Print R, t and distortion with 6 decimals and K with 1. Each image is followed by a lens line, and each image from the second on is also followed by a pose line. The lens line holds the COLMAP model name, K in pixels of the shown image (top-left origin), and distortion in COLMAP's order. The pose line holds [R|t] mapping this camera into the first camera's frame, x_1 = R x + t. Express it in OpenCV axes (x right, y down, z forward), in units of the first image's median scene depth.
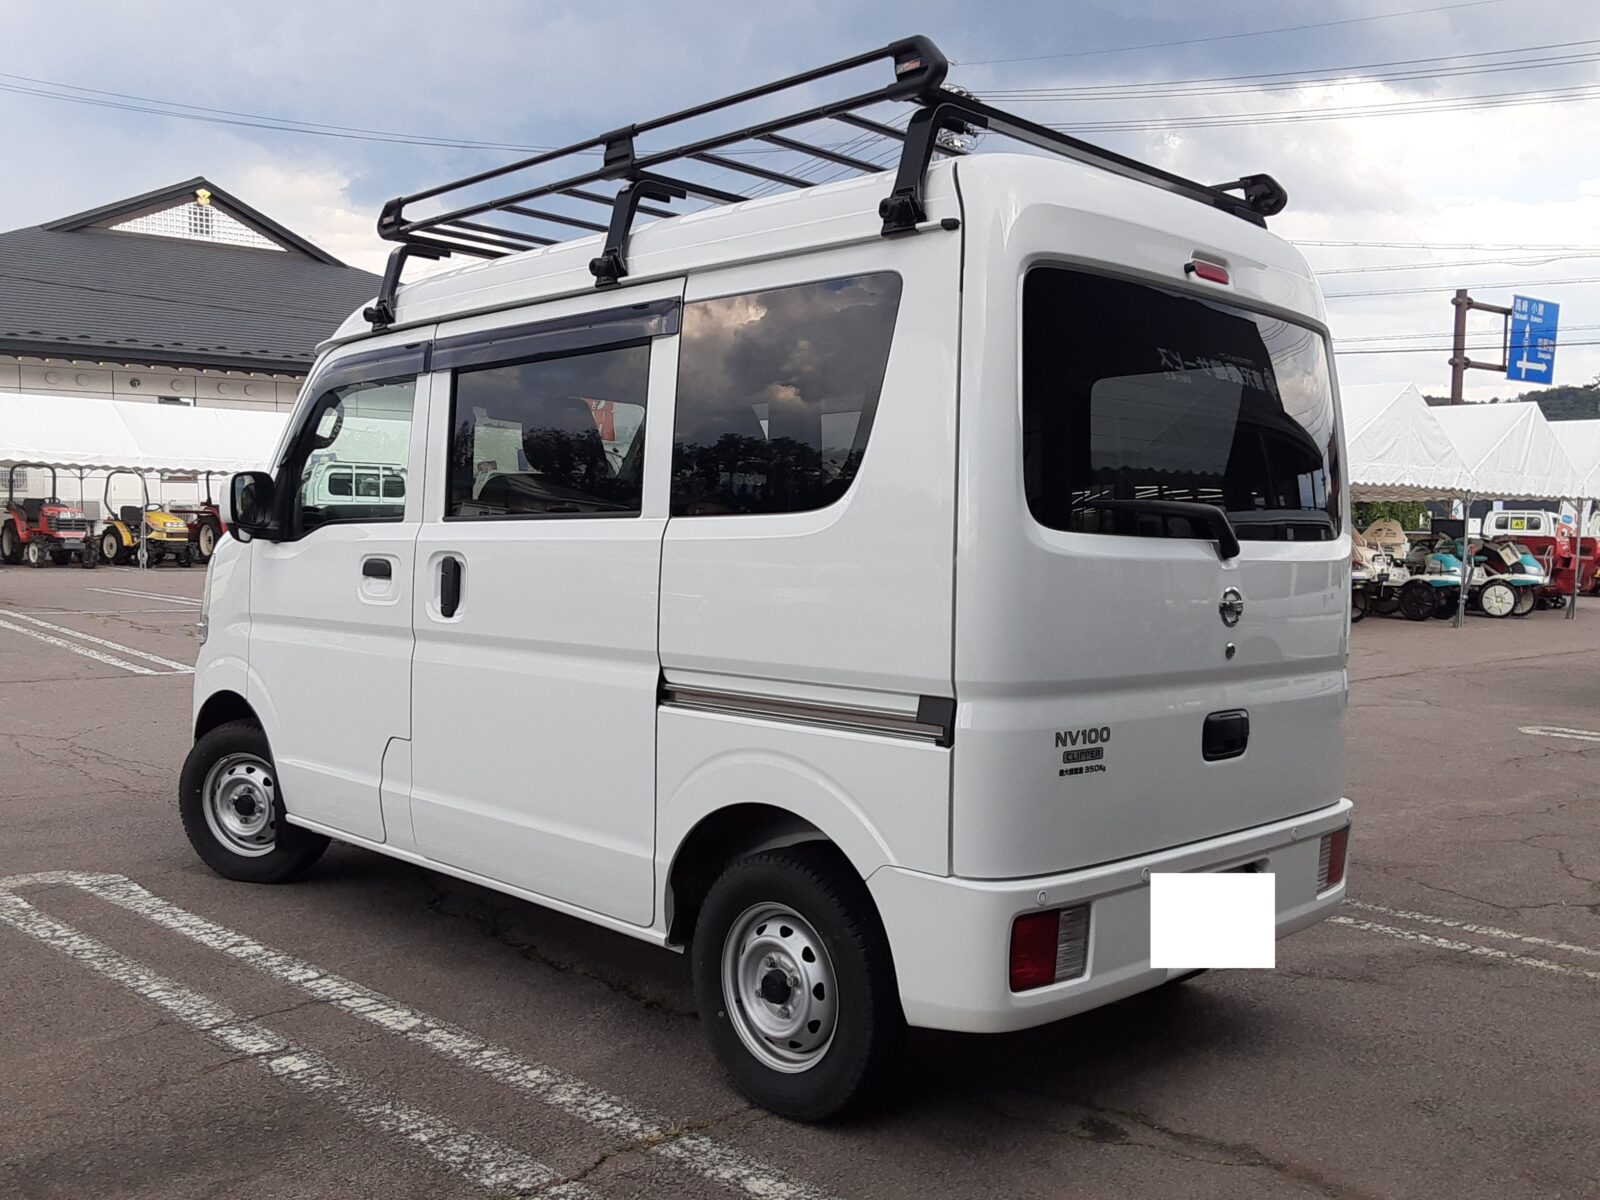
lens RADIAL K [[1427.5, 0, 777.4], [0, 1427.5, 607.8], [0, 0, 1]] dist [0.115138, -0.162943]
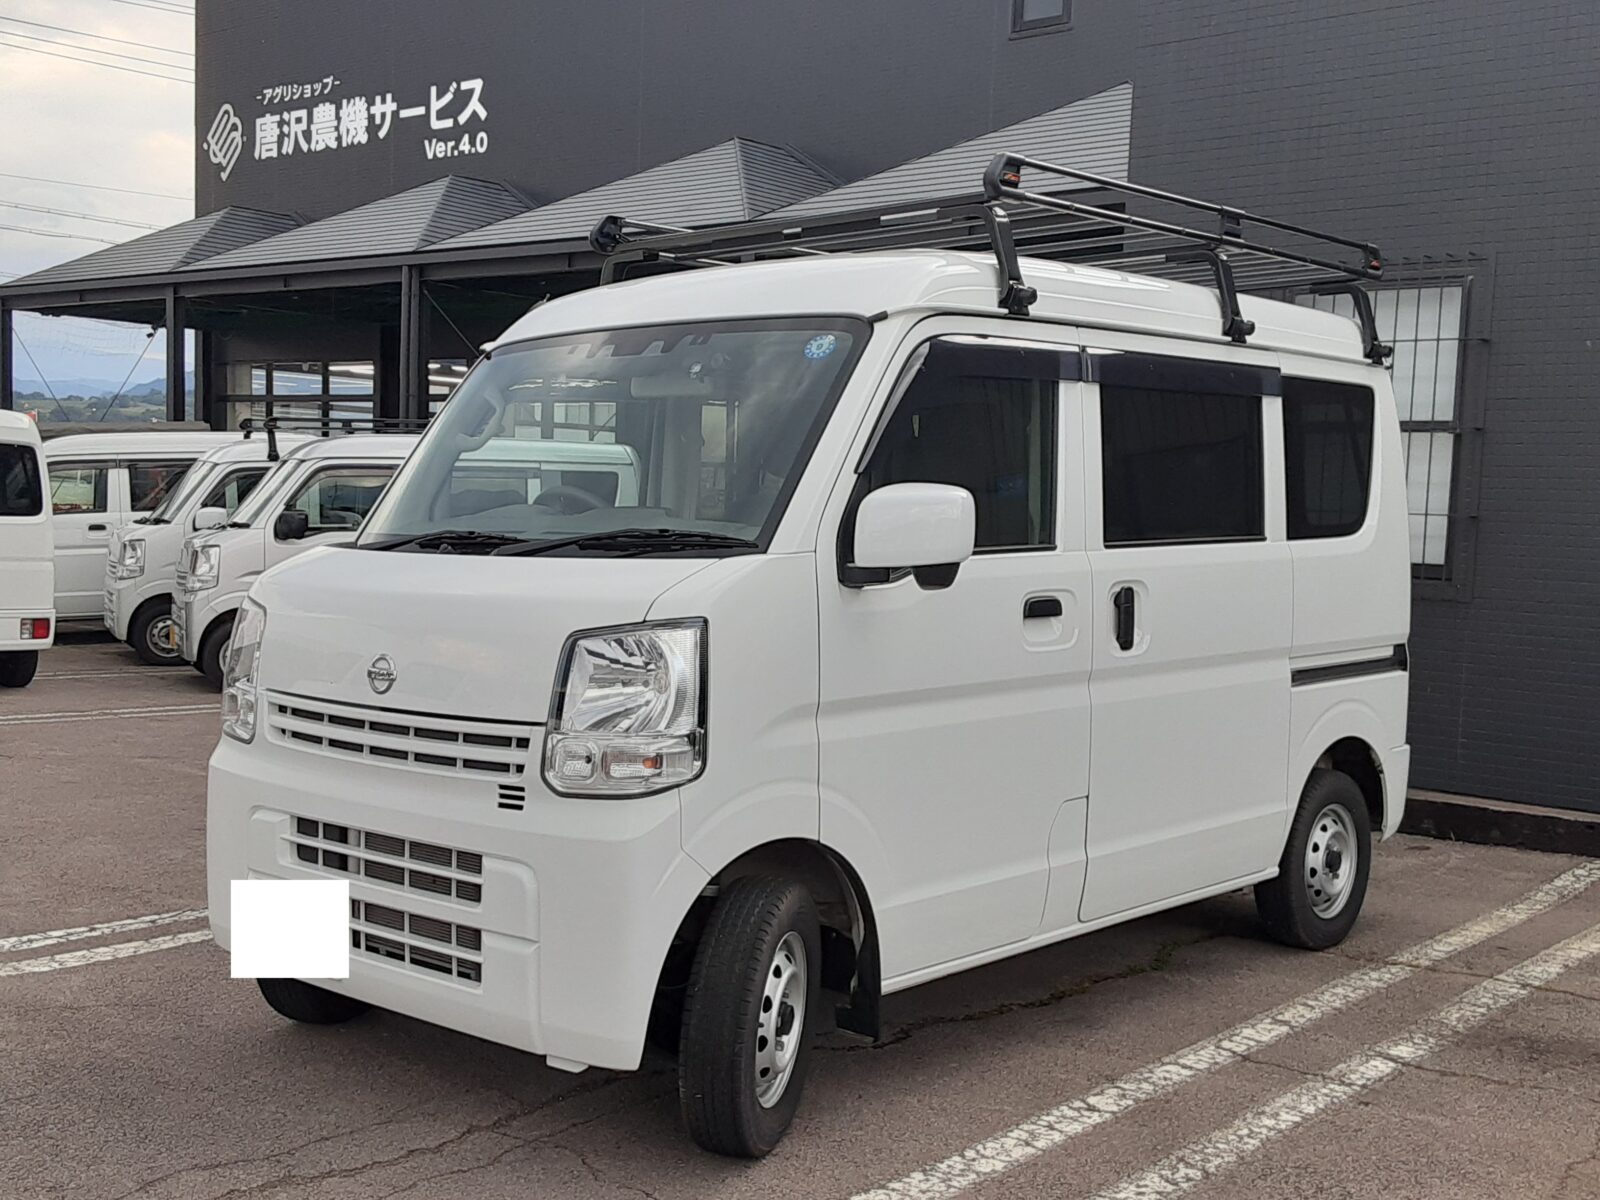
lens RADIAL K [[1821.5, 0, 800.0], [0, 1821.5, 600.0], [0, 0, 1]] dist [0.137969, -0.032042]
pose [[-0.087701, -0.069737, 0.993703, -1.383832], [0.033395, 0.996780, 0.072900, -0.119690], [-0.995587, 0.039578, -0.085090, 1.294689]]
